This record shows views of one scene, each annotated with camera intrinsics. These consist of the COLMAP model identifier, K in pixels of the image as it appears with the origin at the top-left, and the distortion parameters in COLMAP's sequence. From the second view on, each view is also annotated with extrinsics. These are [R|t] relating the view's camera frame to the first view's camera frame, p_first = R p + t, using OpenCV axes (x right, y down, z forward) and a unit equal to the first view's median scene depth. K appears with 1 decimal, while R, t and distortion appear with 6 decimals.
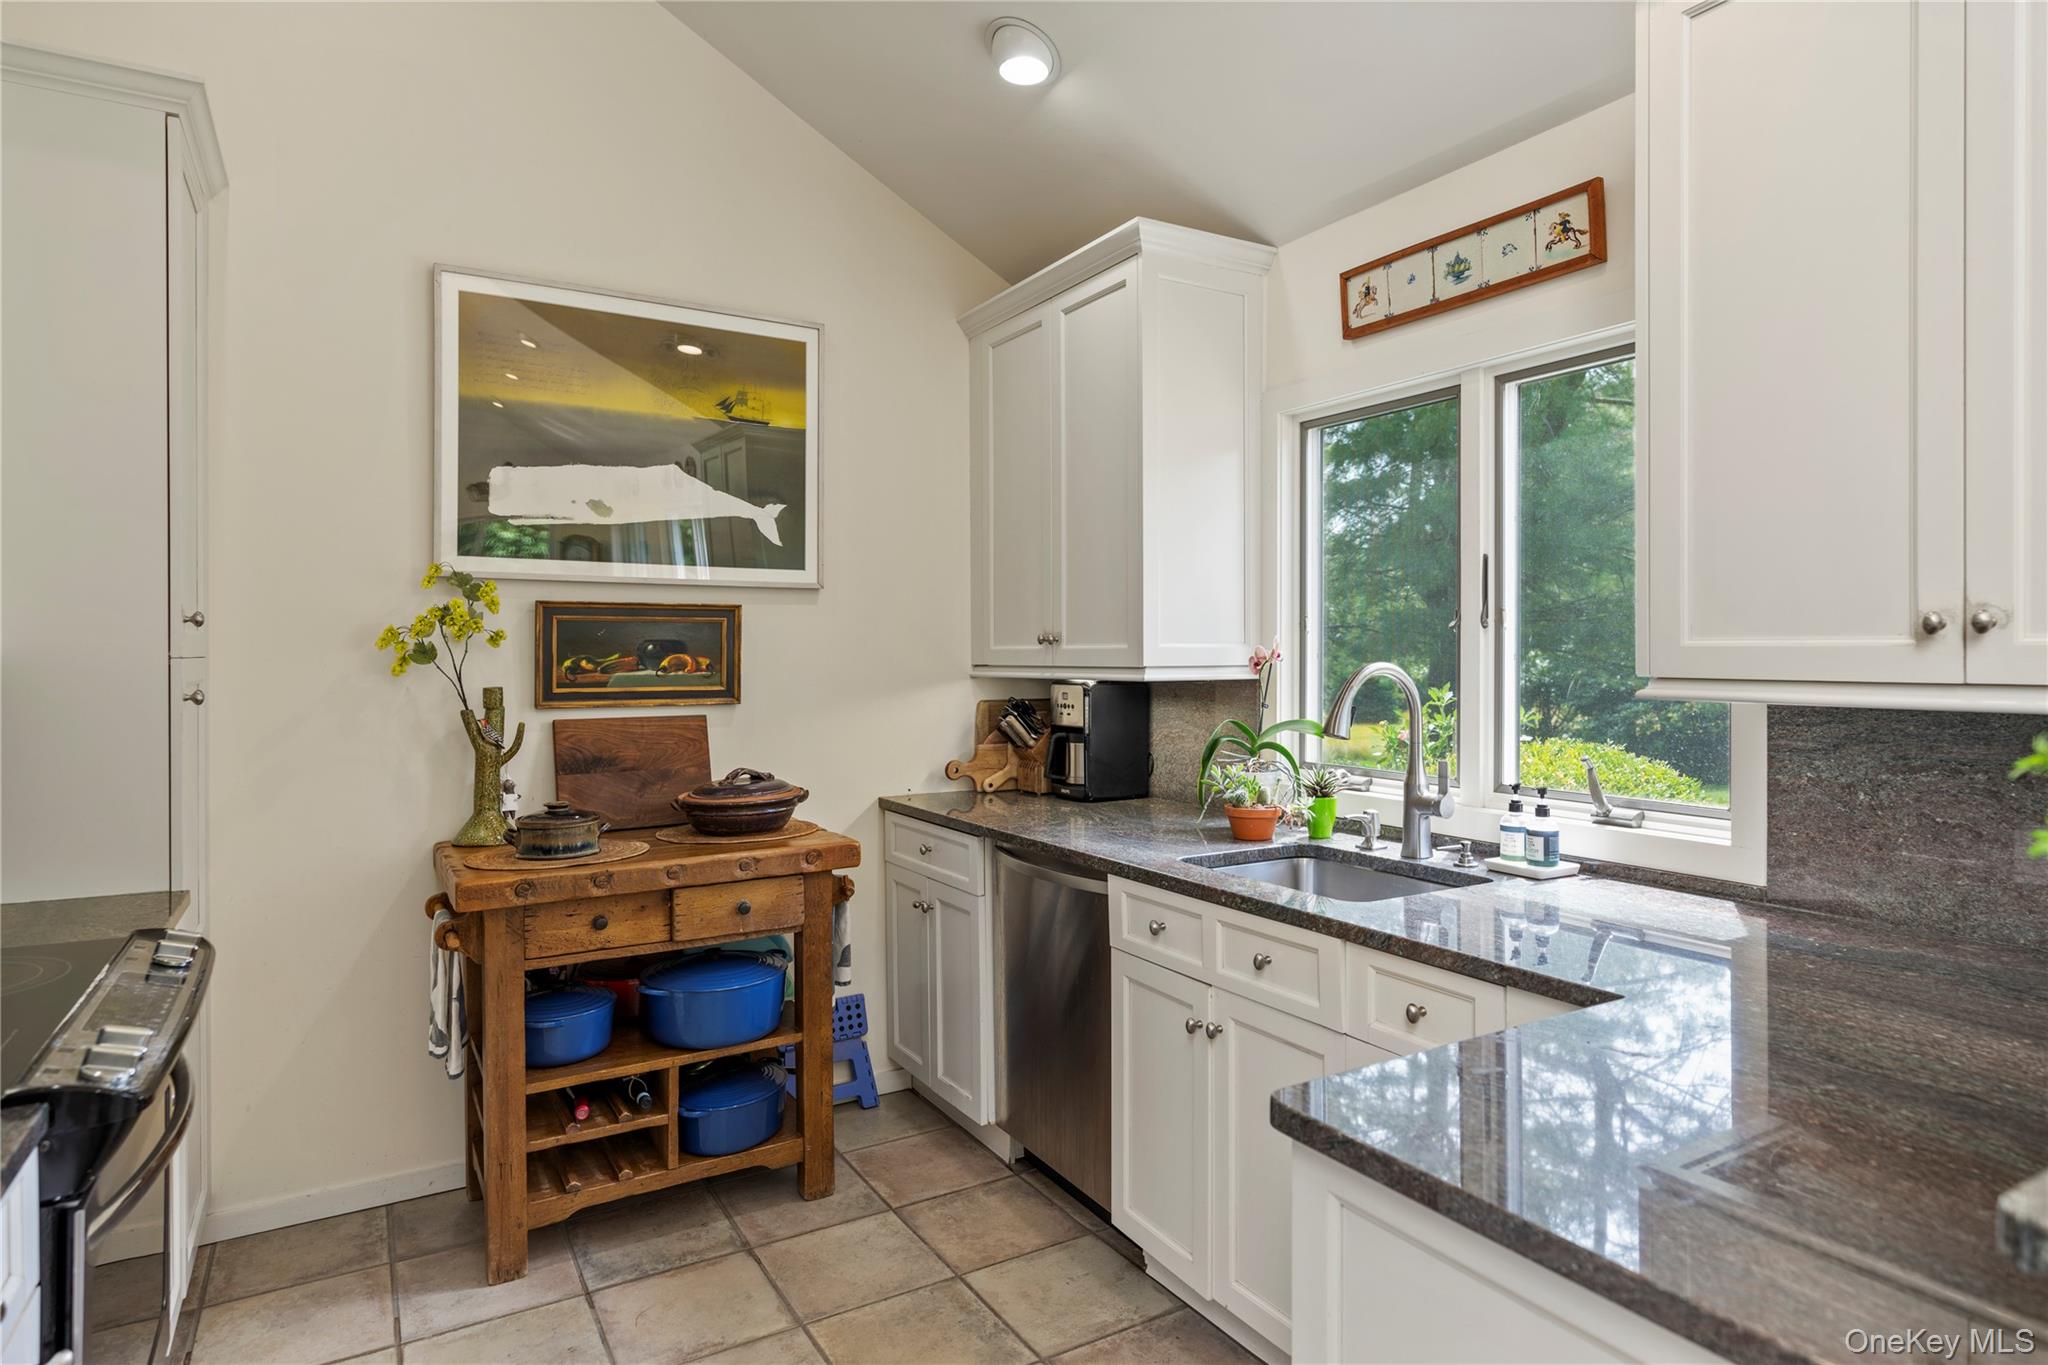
lens RADIAL K [[1157.5, 0, 1029.9], [0, 1157.5, 655.9], [0, 0, 1]] dist [-0.004690, 0.003947]
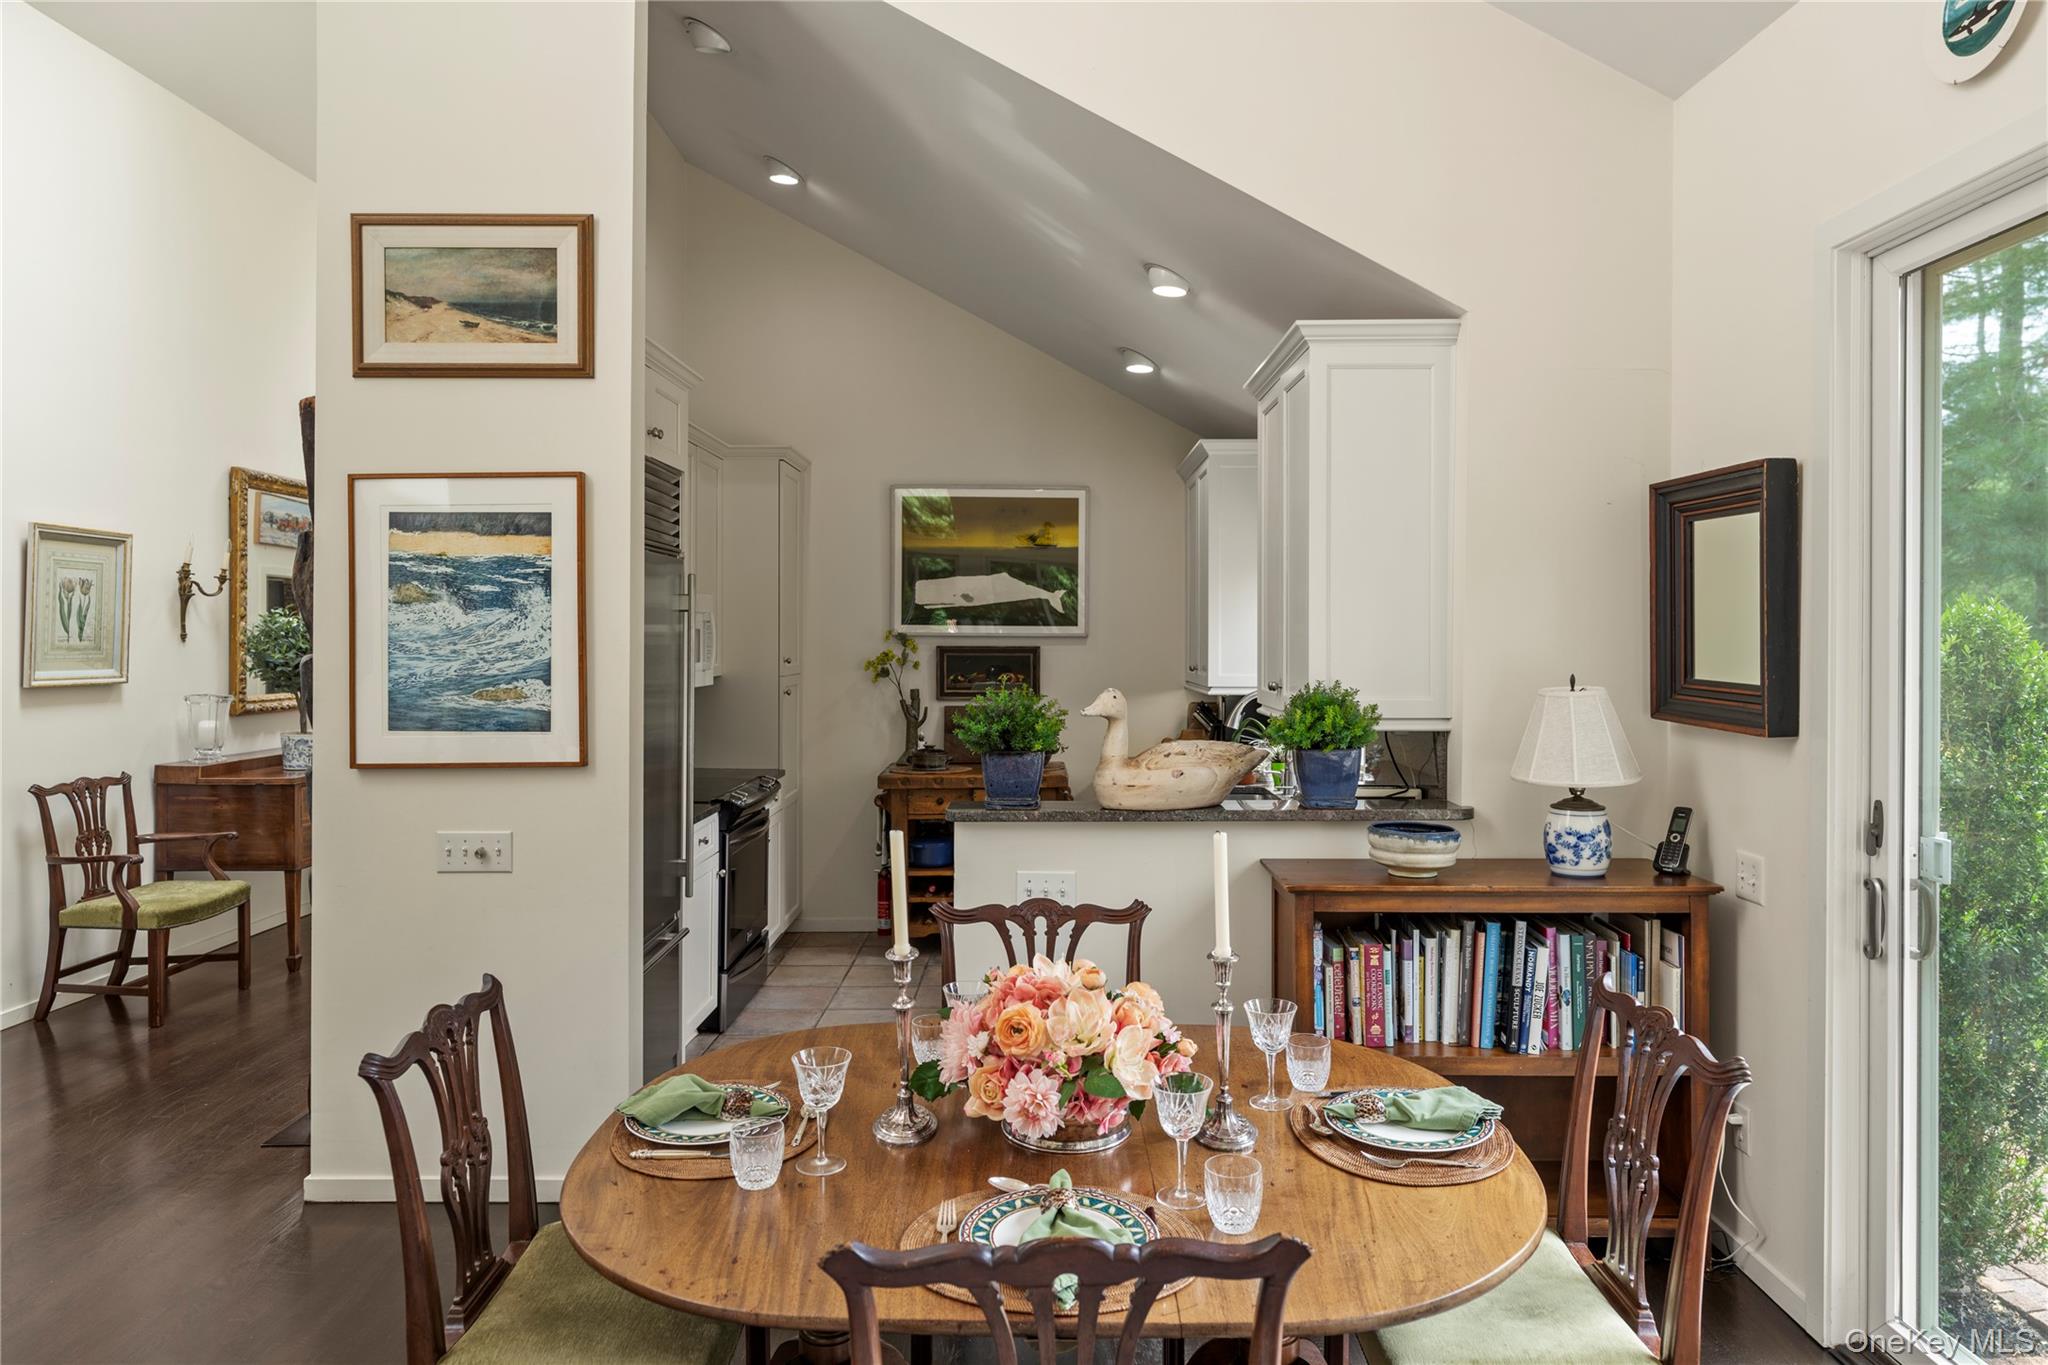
lens RADIAL K [[1261.1, 0, 1039.8], [0, 1261.1, 638.1], [0, 0, 1]] dist [0.003972, -0.002666]
pose [[0.857109, 0.003752, -0.515122, 0.867296], [-0.006749, 0.999969, -0.003947, -0.055006], [0.515091, 0.006859, 0.857108, -0.795293]]
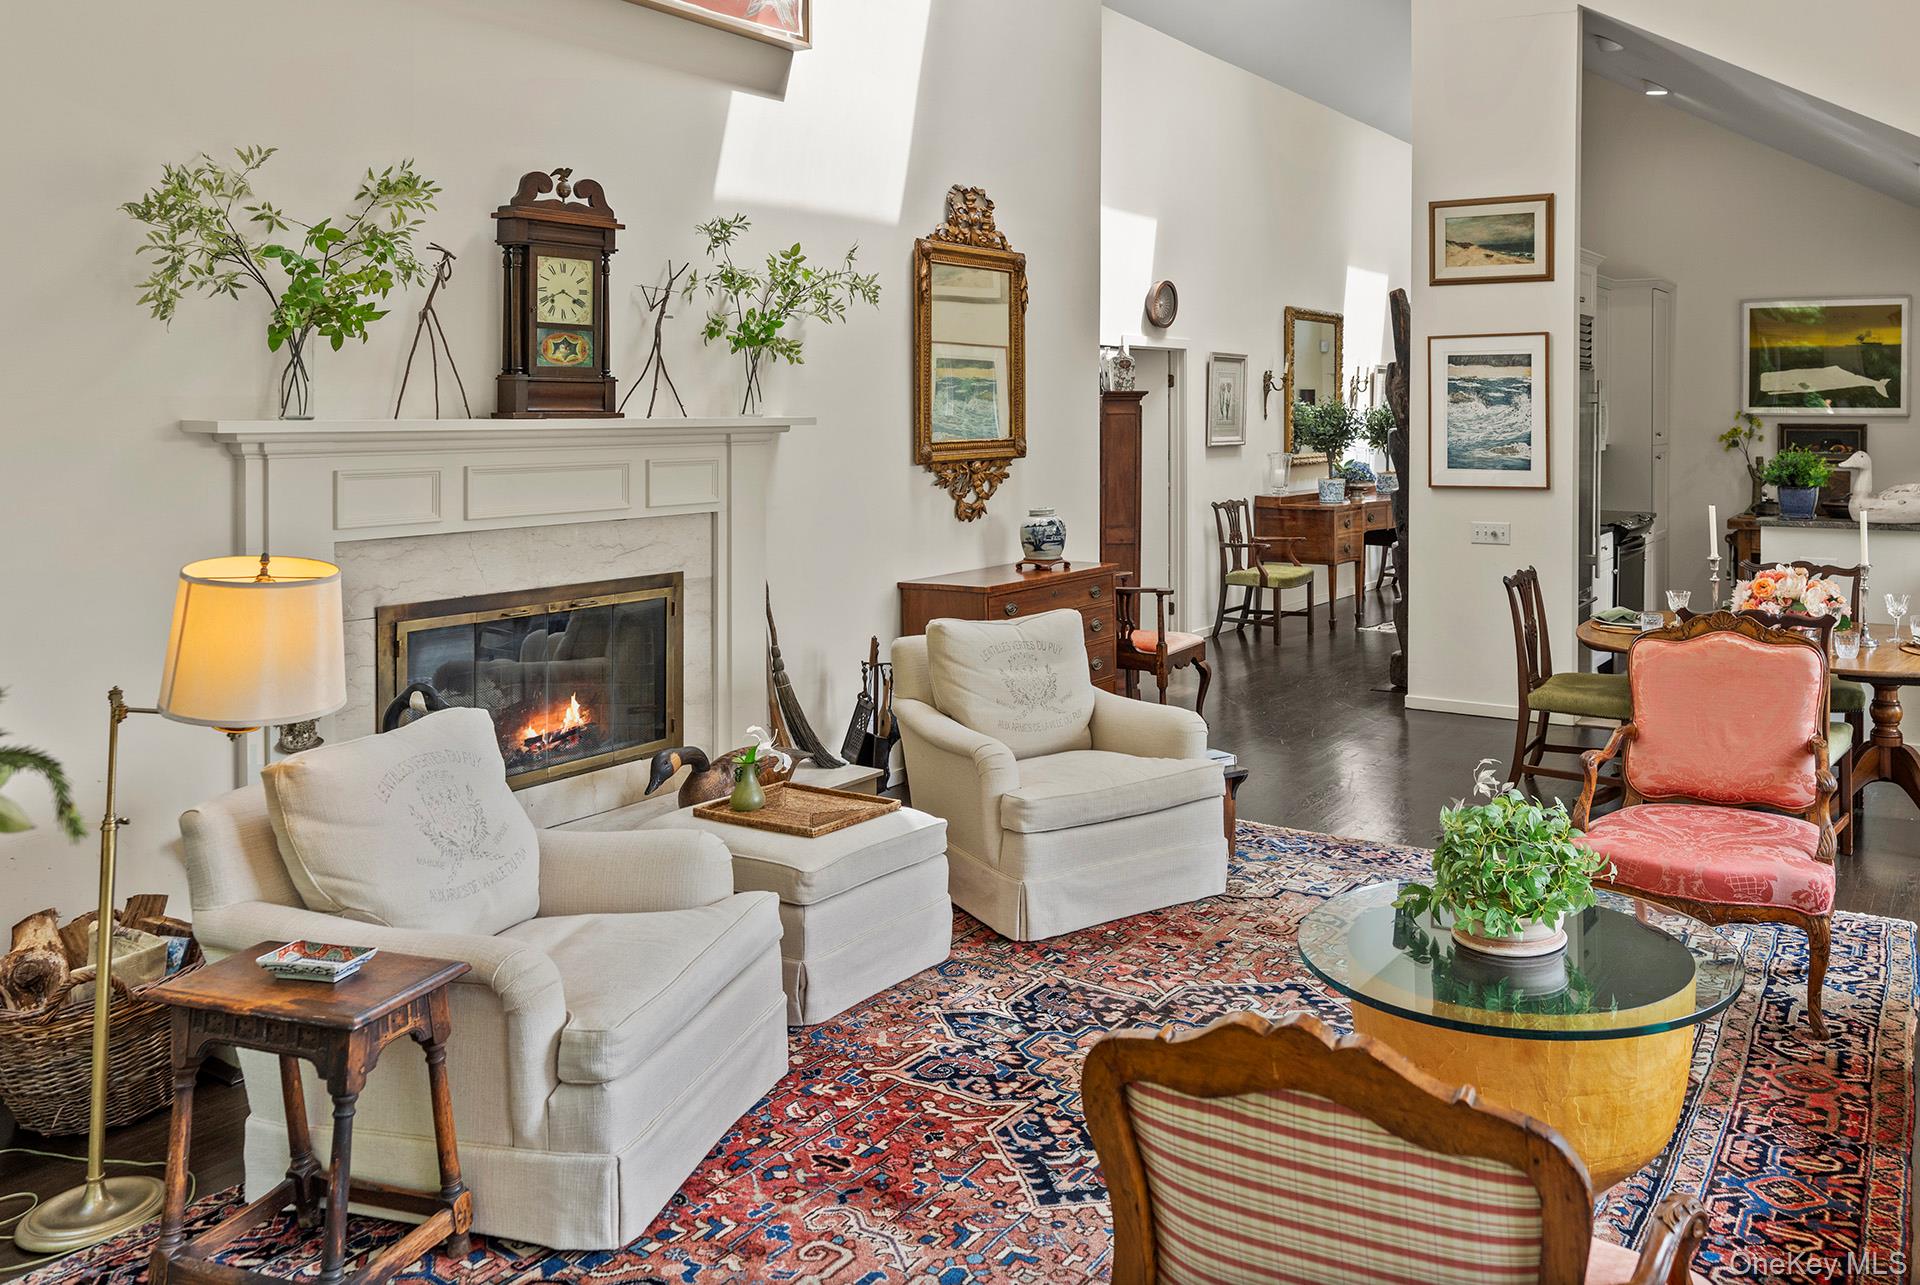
lens RADIAL K [[1475.8, 0, 1135.9], [0, 1475.8, 428.3], [0, 0, 1]] dist [-0.022489, 0.006708]
pose [[0.476444, 0.014441, -0.879086, 1.807556], [-0.005560, 0.999895, 0.013412, -0.074276], [0.879187, -0.001503, 0.476474, -1.857803]]
